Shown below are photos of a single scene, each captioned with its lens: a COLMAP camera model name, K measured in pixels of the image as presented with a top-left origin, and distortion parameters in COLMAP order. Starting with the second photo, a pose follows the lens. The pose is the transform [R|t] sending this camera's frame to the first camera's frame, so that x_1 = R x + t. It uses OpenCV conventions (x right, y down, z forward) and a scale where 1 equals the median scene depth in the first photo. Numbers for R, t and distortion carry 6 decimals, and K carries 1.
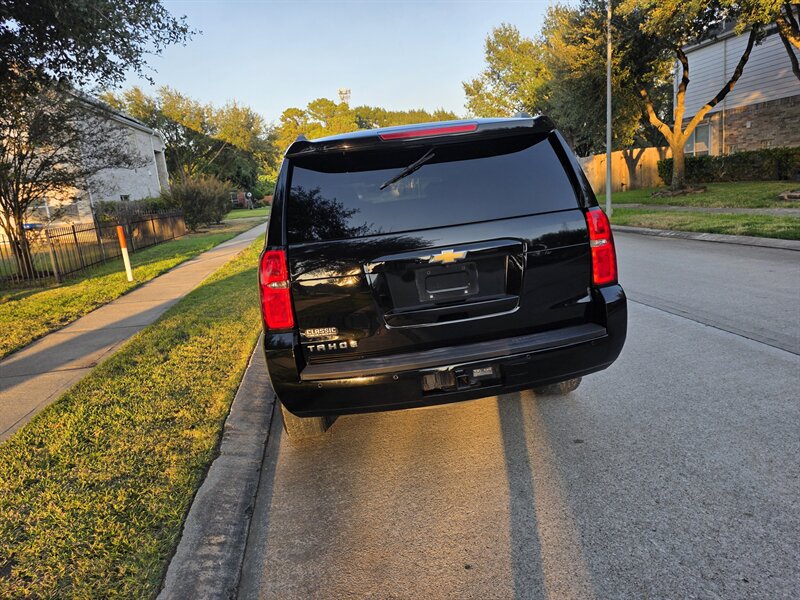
lens RADIAL K [[535.7, 0, 408.6], [0, 535.7, 300.5], [0, 0, 1]] dist [0.061557, -0.058799]
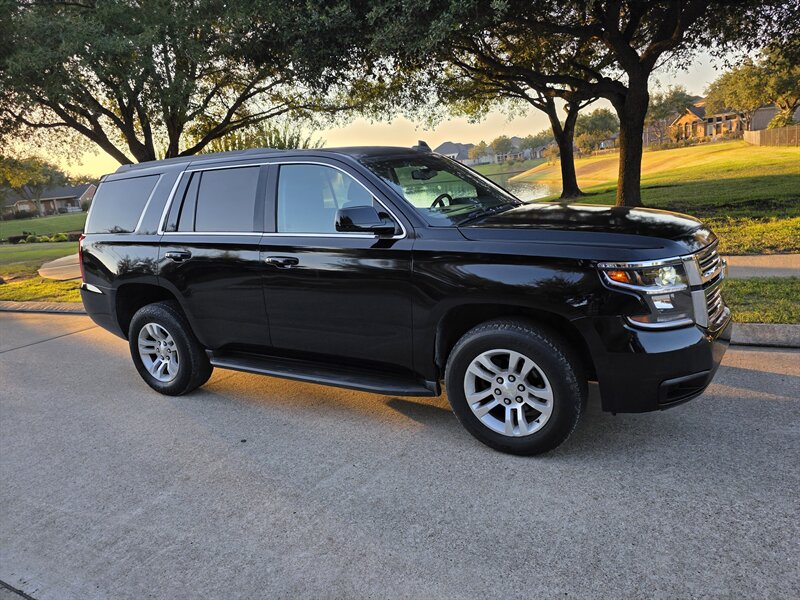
lens RADIAL K [[536.1, 0, 399.4], [0, 536.1, 292.6], [0, 0, 1]] dist [0.061468, -0.058312]
pose [[-0.599369, 0.324858, -0.731590, 0.177460], [0.001053, 0.914266, 0.405112, -0.115941], [0.800472, 0.242042, -0.548325, 0.461607]]
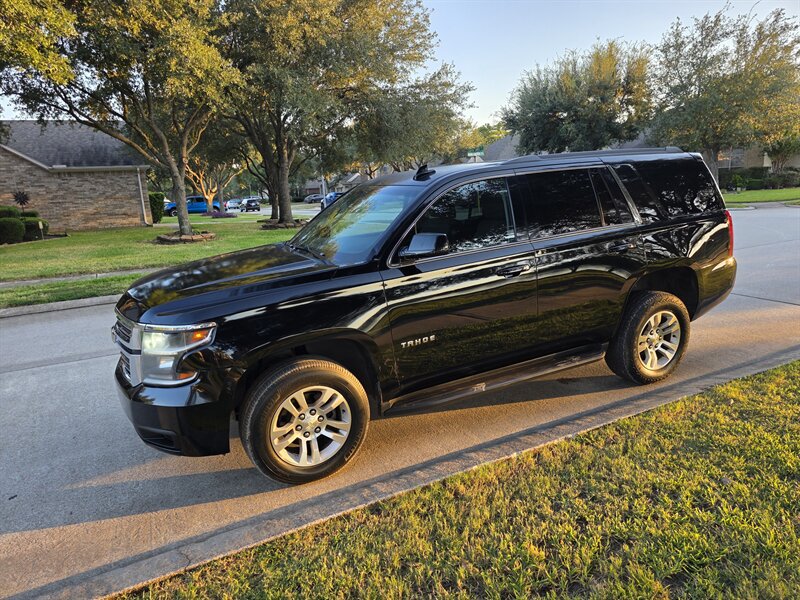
lens RADIAL K [[536.4, 0, 397.1], [0, 536.4, 302.8], [0, 0, 1]] dist [0.059487, -0.053638]
pose [[-0.304352, -0.085677, 0.948699, -0.260442], [0.276560, 0.945099, 0.174075, -0.065340], [-0.911529, 0.315352, -0.263948, 0.399170]]
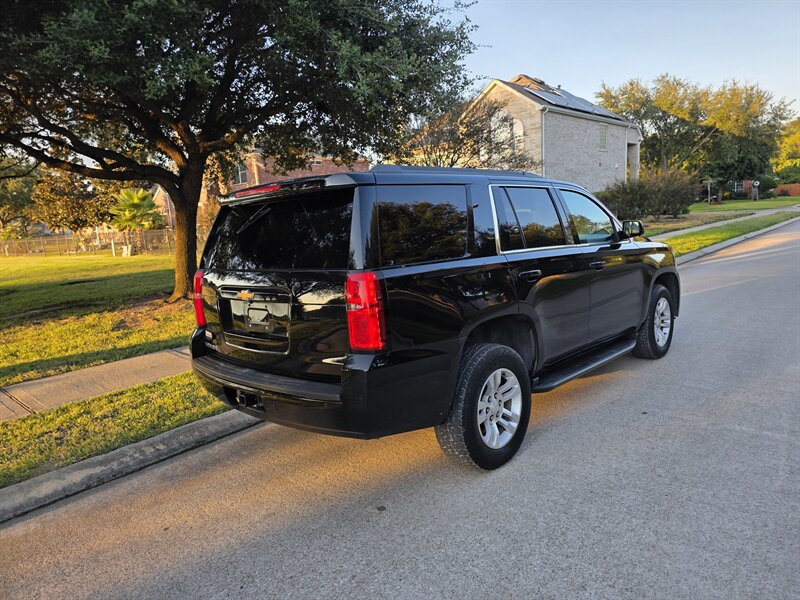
lens RADIAL K [[535.7, 0, 411.1], [0, 535.7, 305.8], [0, 0, 1]] dist [0.061557, -0.058799]
pose [[0.636611, 0.178751, -0.750183, 0.187393], [-0.153470, 0.982675, 0.103912, -0.036995], [0.755760, 0.048978, 0.653014, 0.075444]]
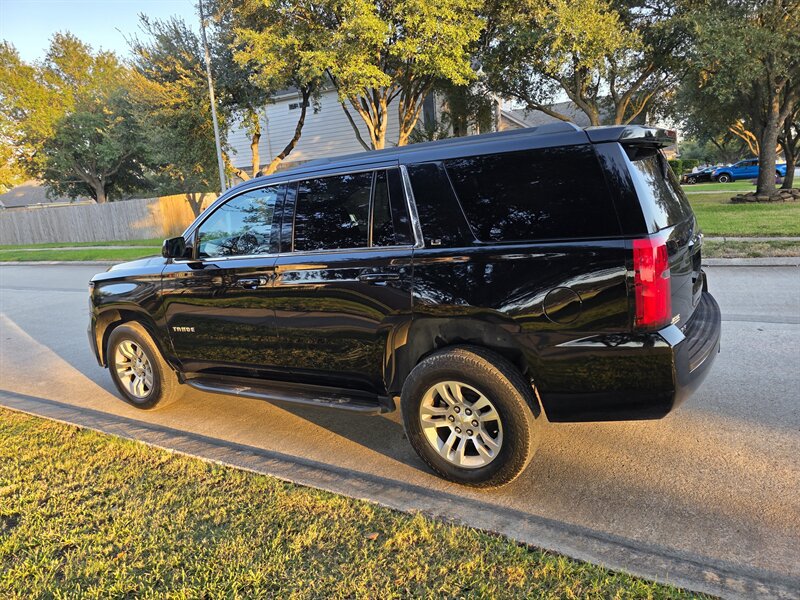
lens RADIAL K [[535.7, 0, 404.8], [0, 535.7, 290.2], [0, 0, 1]] dist [0.061557, -0.058799]
pose [[0.636437, -0.091830, 0.765842, -0.191204], [0.172596, 0.984666, -0.025364, -0.008391], [-0.751770, 0.148324, 0.642528, 0.114147]]
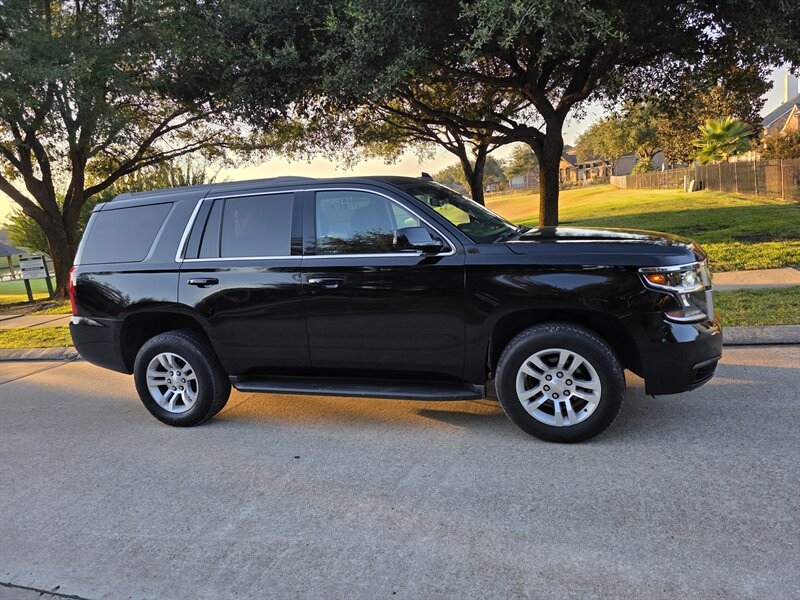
lens RADIAL K [[535.7, 0, 397.3], [0, 535.7, 304.1], [0, 0, 1]] dist [0.061557, -0.058799]
pose [[-0.440847, 0.303470, -0.844725, 0.222676], [-0.033081, 0.934979, 0.353158, -0.112066], [0.896973, 0.183633, -0.402143, 0.423339]]
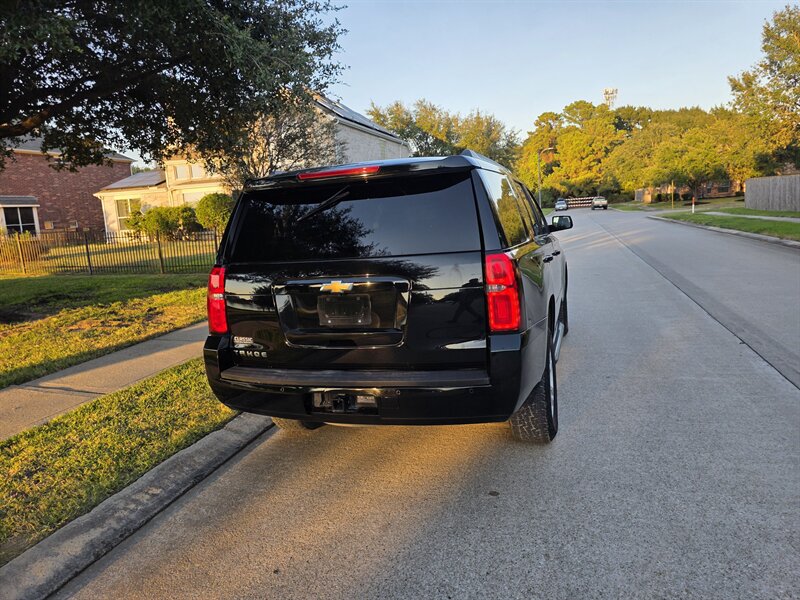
lens RADIAL K [[535.7, 0, 409.2], [0, 535.7, 295.6], [0, 0, 1]] dist [0.061557, -0.058799]
pose [[0.898918, 0.106491, -0.424977, 0.102745], [-0.112556, 0.993586, 0.010892, -0.014551], [0.423411, 0.038043, 0.905138, 0.012667]]
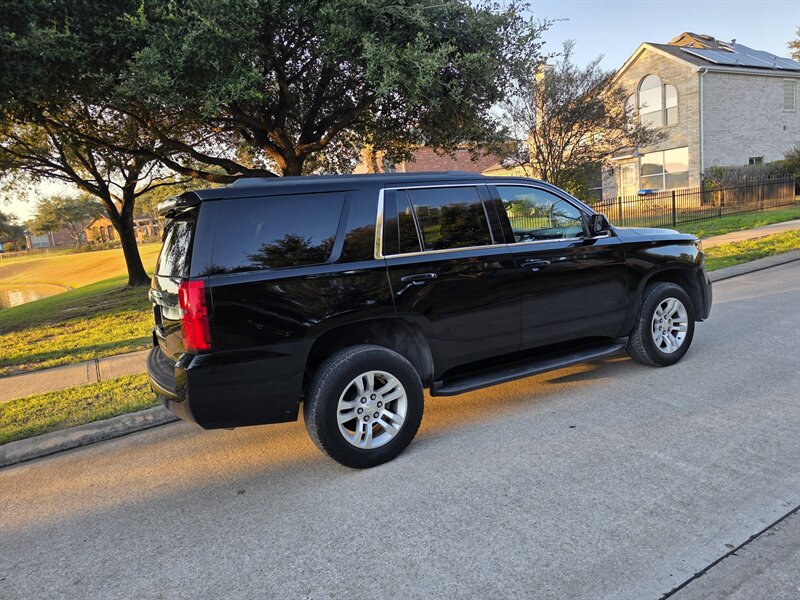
lens RADIAL K [[535.7, 0, 403.8], [0, 535.7, 295.3], [0, 0, 1]] dist [0.061557, -0.058799]
pose [[0.365163, 0.196481, -0.909973, 0.246385], [-0.125528, 0.978939, 0.160998, -0.060568], [0.922441, 0.055437, 0.382137, 0.163255]]
